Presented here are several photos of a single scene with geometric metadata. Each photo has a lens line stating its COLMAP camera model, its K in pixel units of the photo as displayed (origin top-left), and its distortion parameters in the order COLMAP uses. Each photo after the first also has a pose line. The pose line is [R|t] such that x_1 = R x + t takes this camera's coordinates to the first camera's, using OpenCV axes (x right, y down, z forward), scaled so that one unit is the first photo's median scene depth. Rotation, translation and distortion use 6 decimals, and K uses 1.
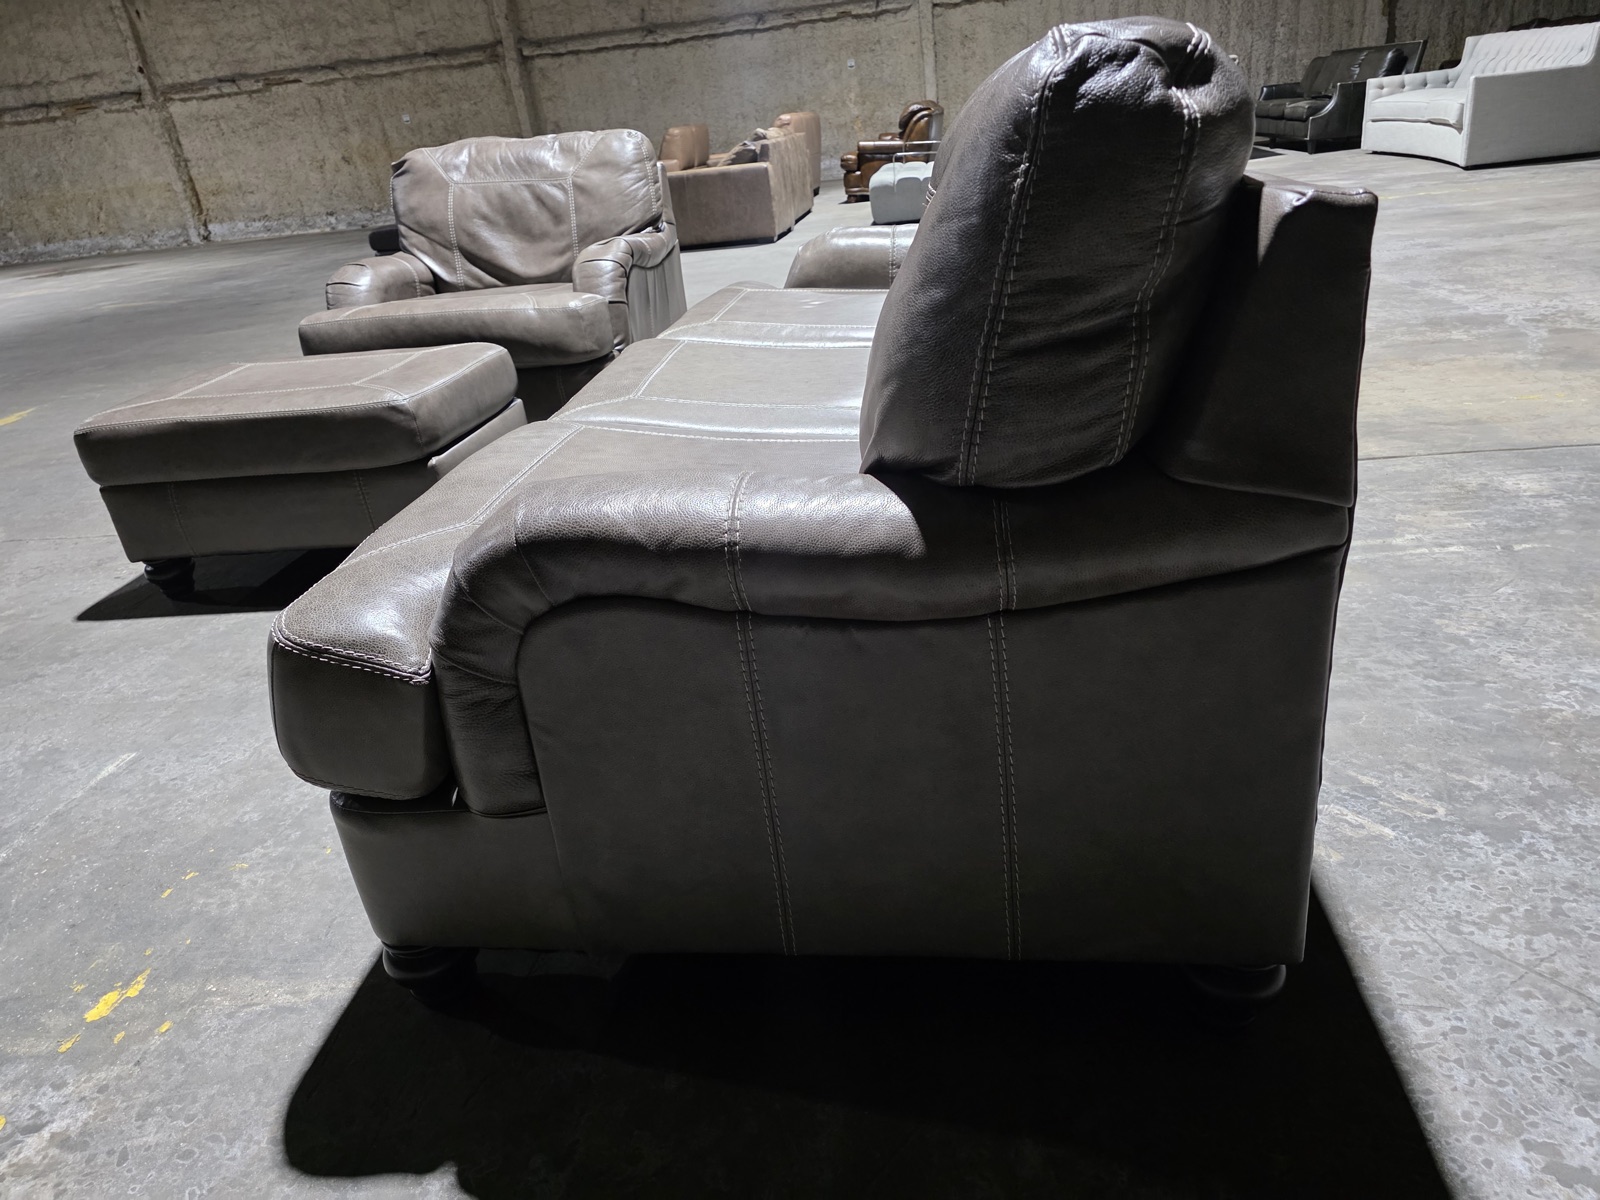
lens RADIAL K [[1076.8, 0, 794.1], [0, 1076.8, 600.8], [0, 0, 1]] dist [0.044294, -0.035811]
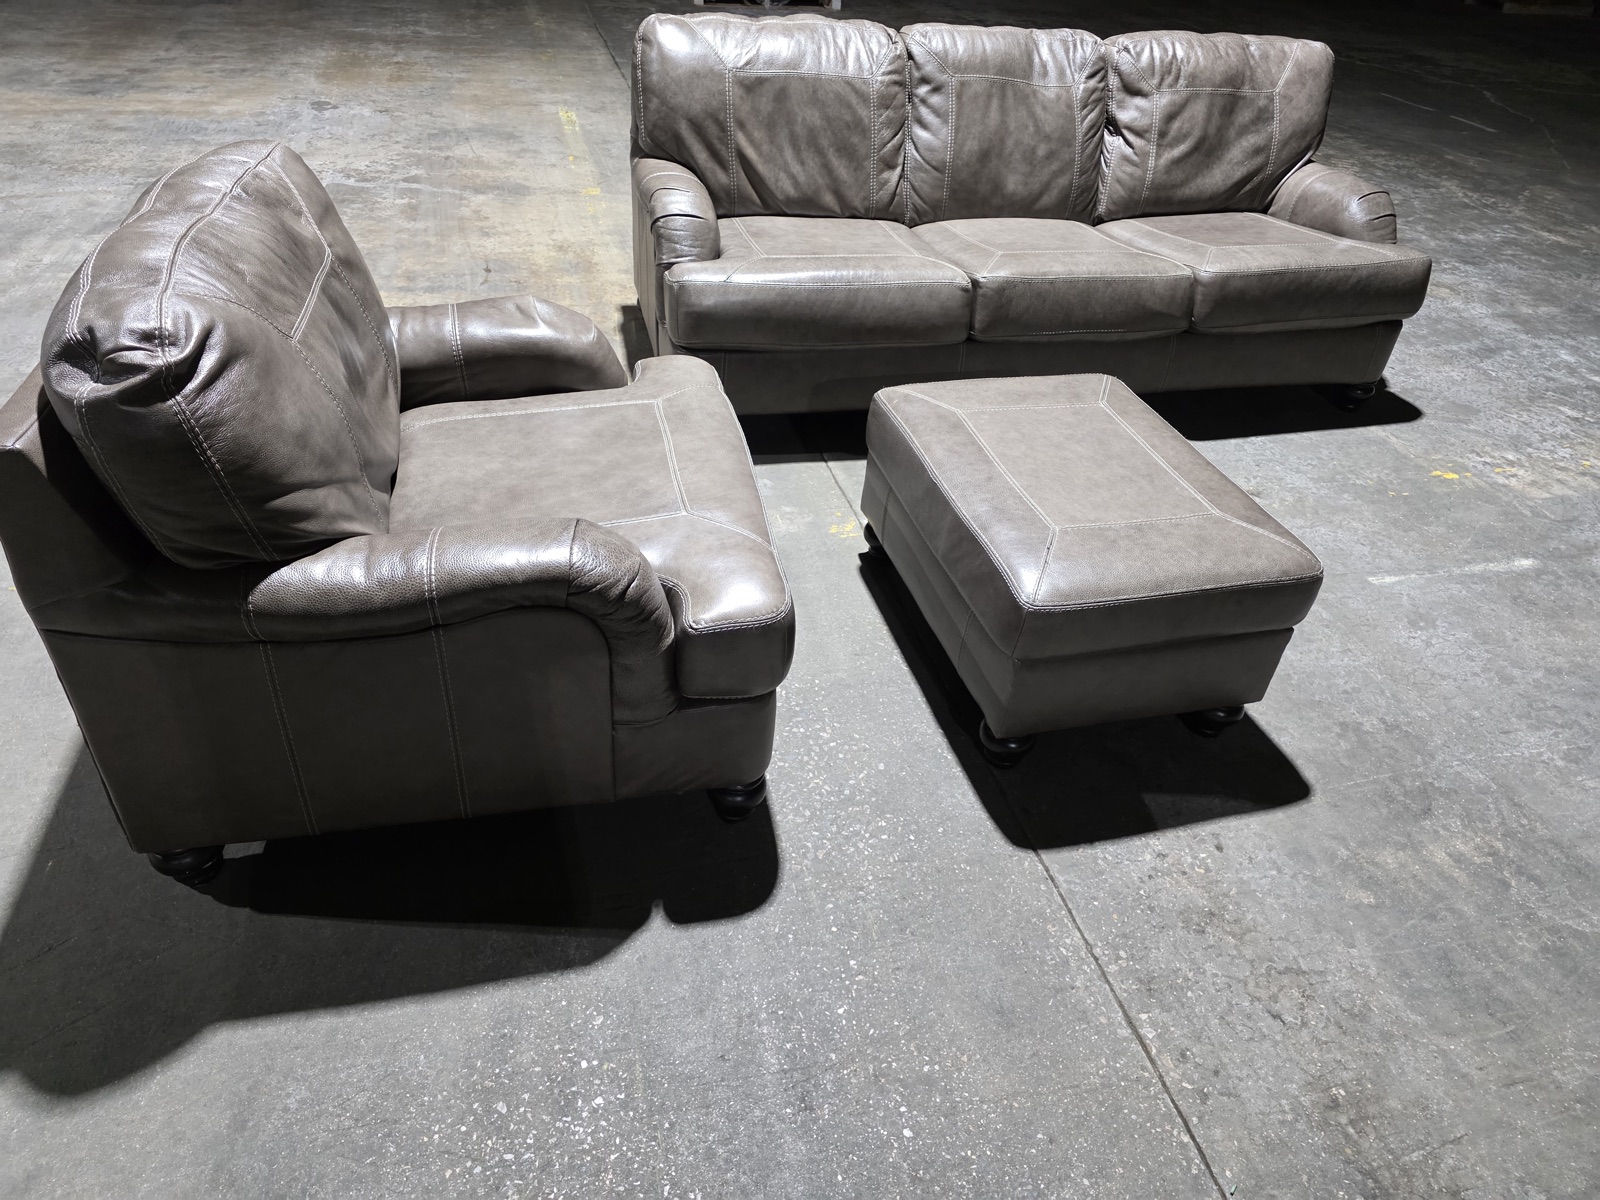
lens RADIAL K [[1076.8, 0, 792.2], [0, 1076.8, 604.3], [0, 0, 1]] dist [0.044294, -0.035811]
pose [[-0.374089, -0.486202, 0.789725, -1.332791], [0.352873, 0.712876, 0.606043, -0.874076], [-0.857635, 0.505386, -0.095112, 1.642111]]
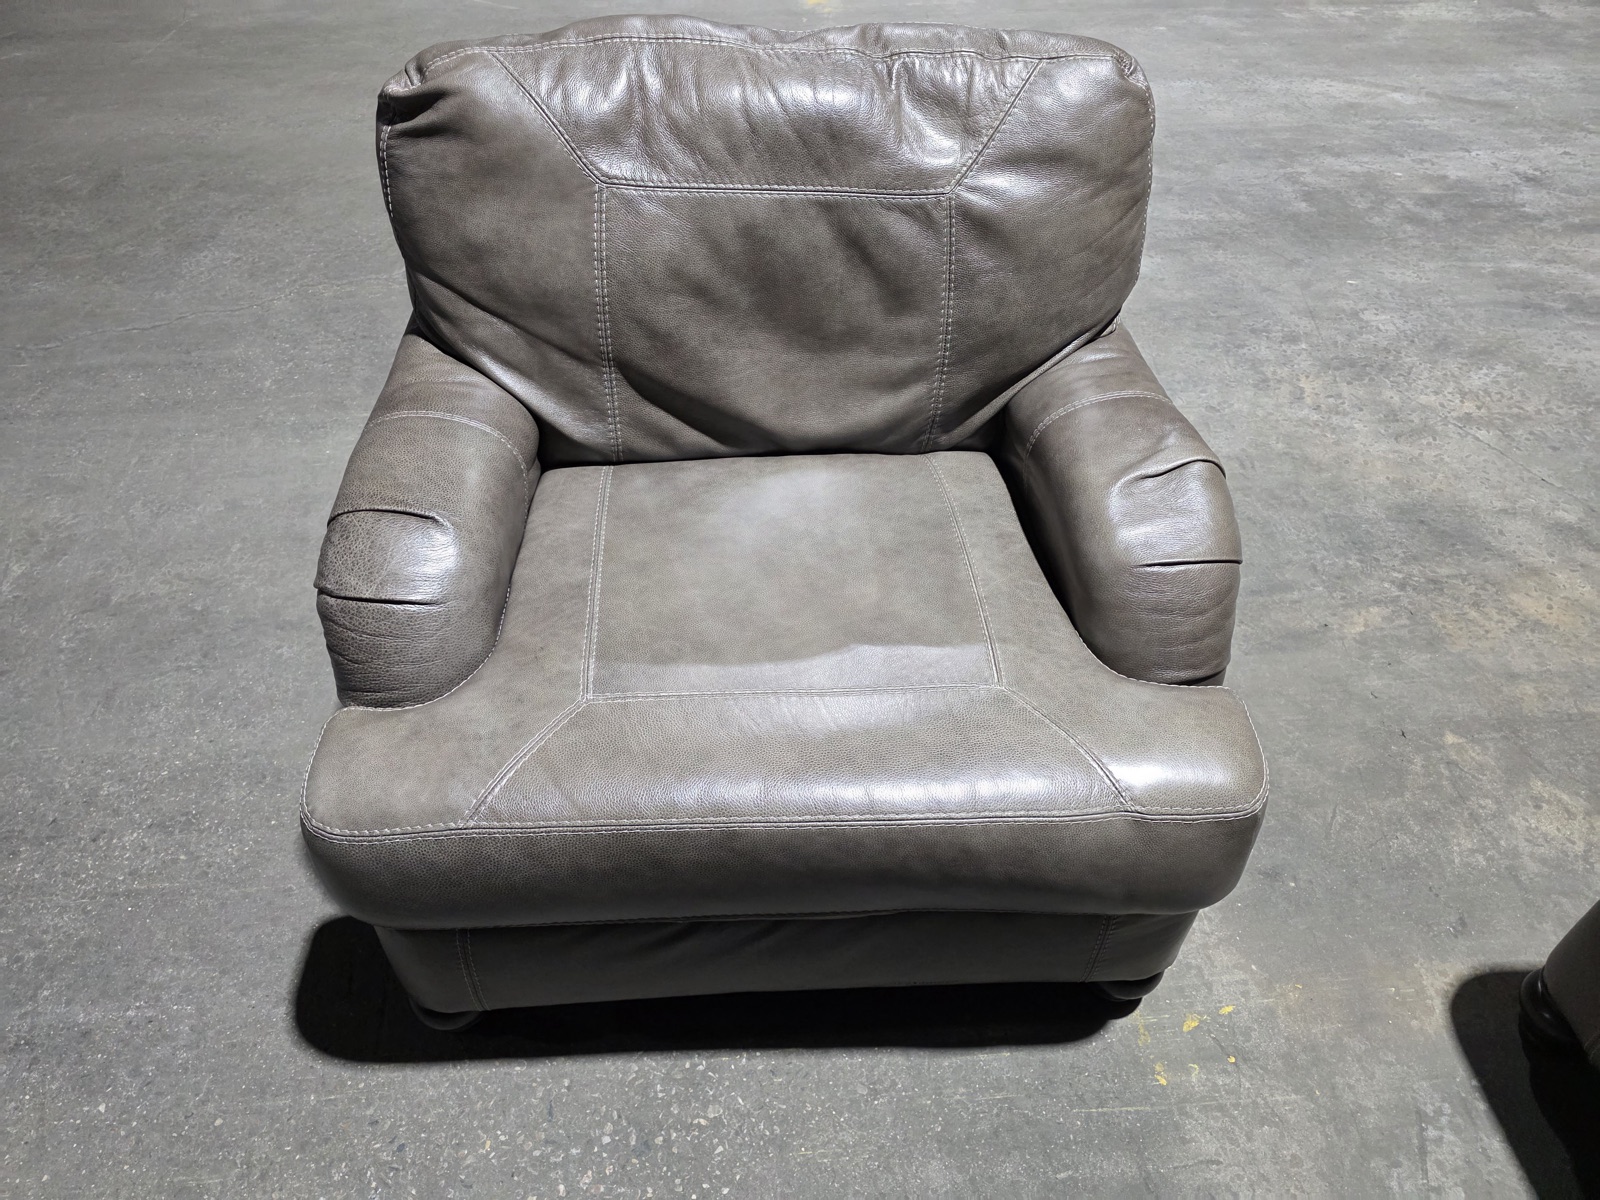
lens RADIAL K [[1076.8, 0, 779.6], [0, 1076.8, 609.4], [0, 0, 1]] dist [0.044294, -0.035811]
pose [[0.970295, -0.074064, 0.230309, -0.617129], [-0.002671, 0.948648, 0.316323, -0.645191], [-0.241911, -0.307542, 0.920270, 1.106367]]
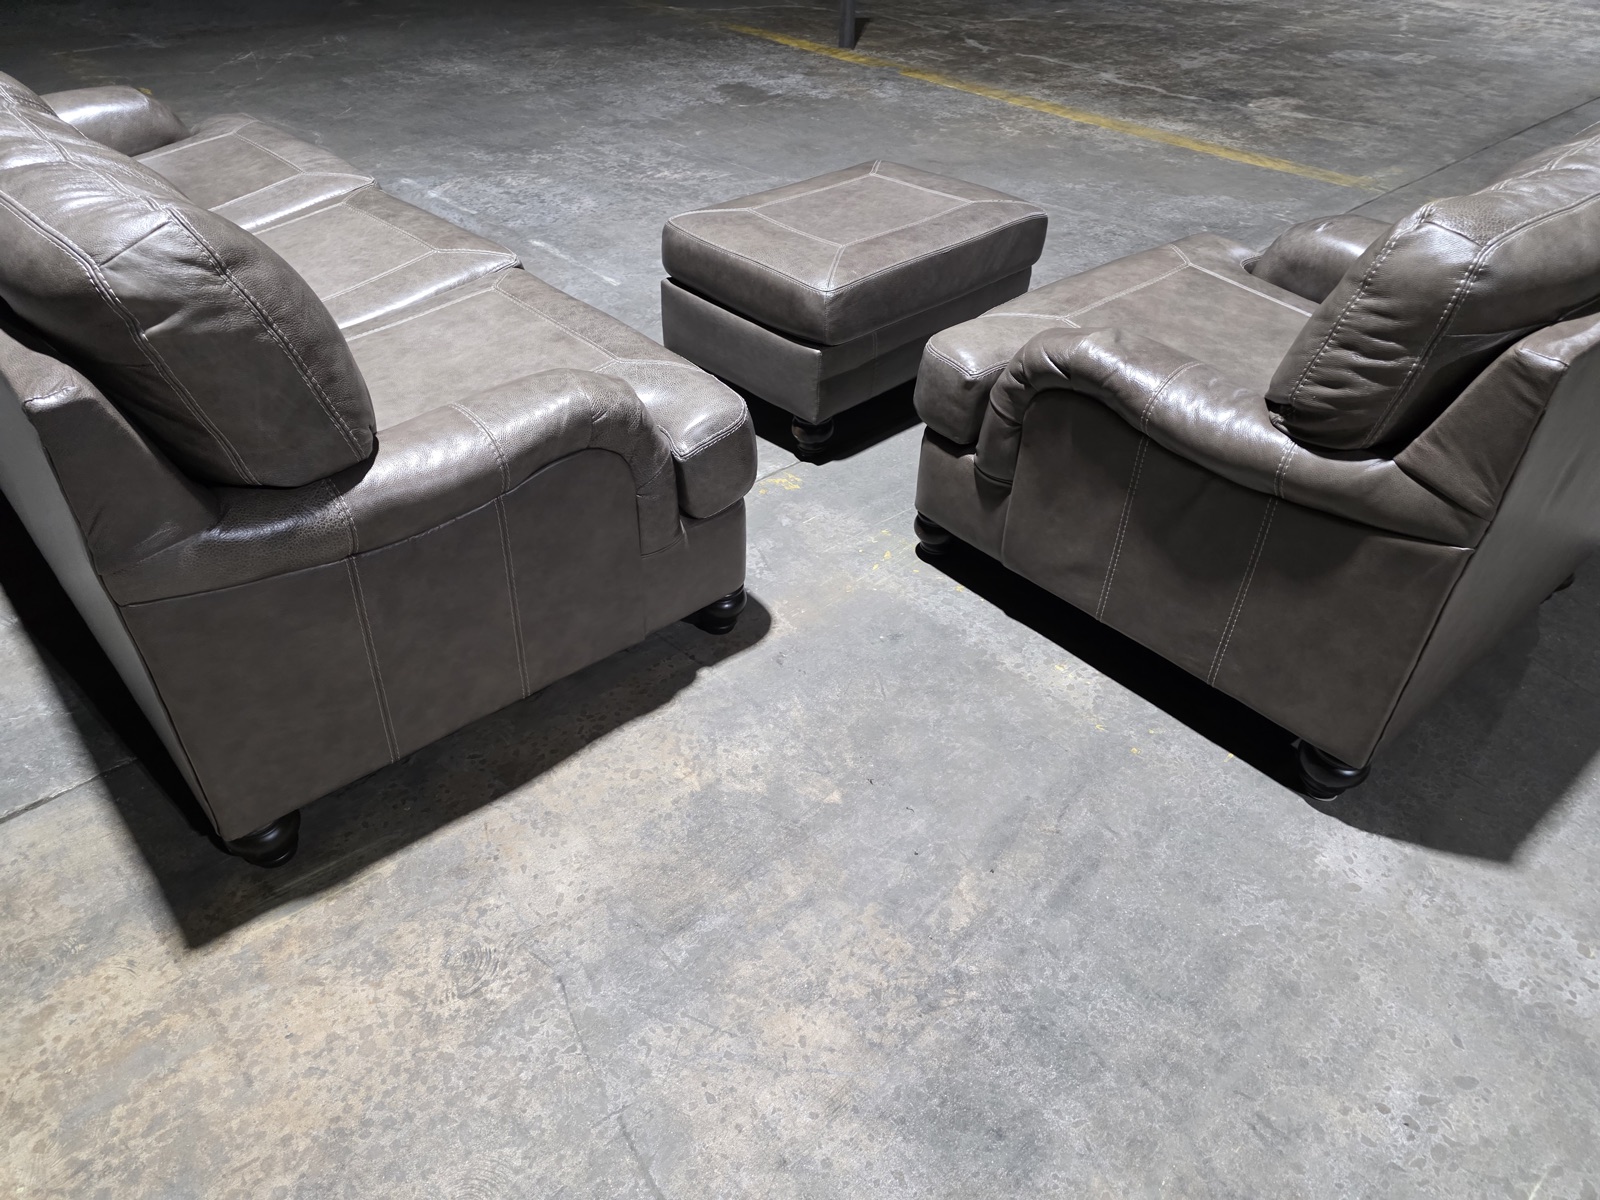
lens RADIAL K [[1076.8, 0, 780.6], [0, 1076.8, 609.6], [0, 0, 1]] dist [0.044294, -0.035811]
pose [[-0.638353, 0.546370, -0.542205, 0.459211], [-0.269098, 0.501546, 0.822215, -1.057643], [0.721174, 0.670769, -0.173137, 1.722829]]
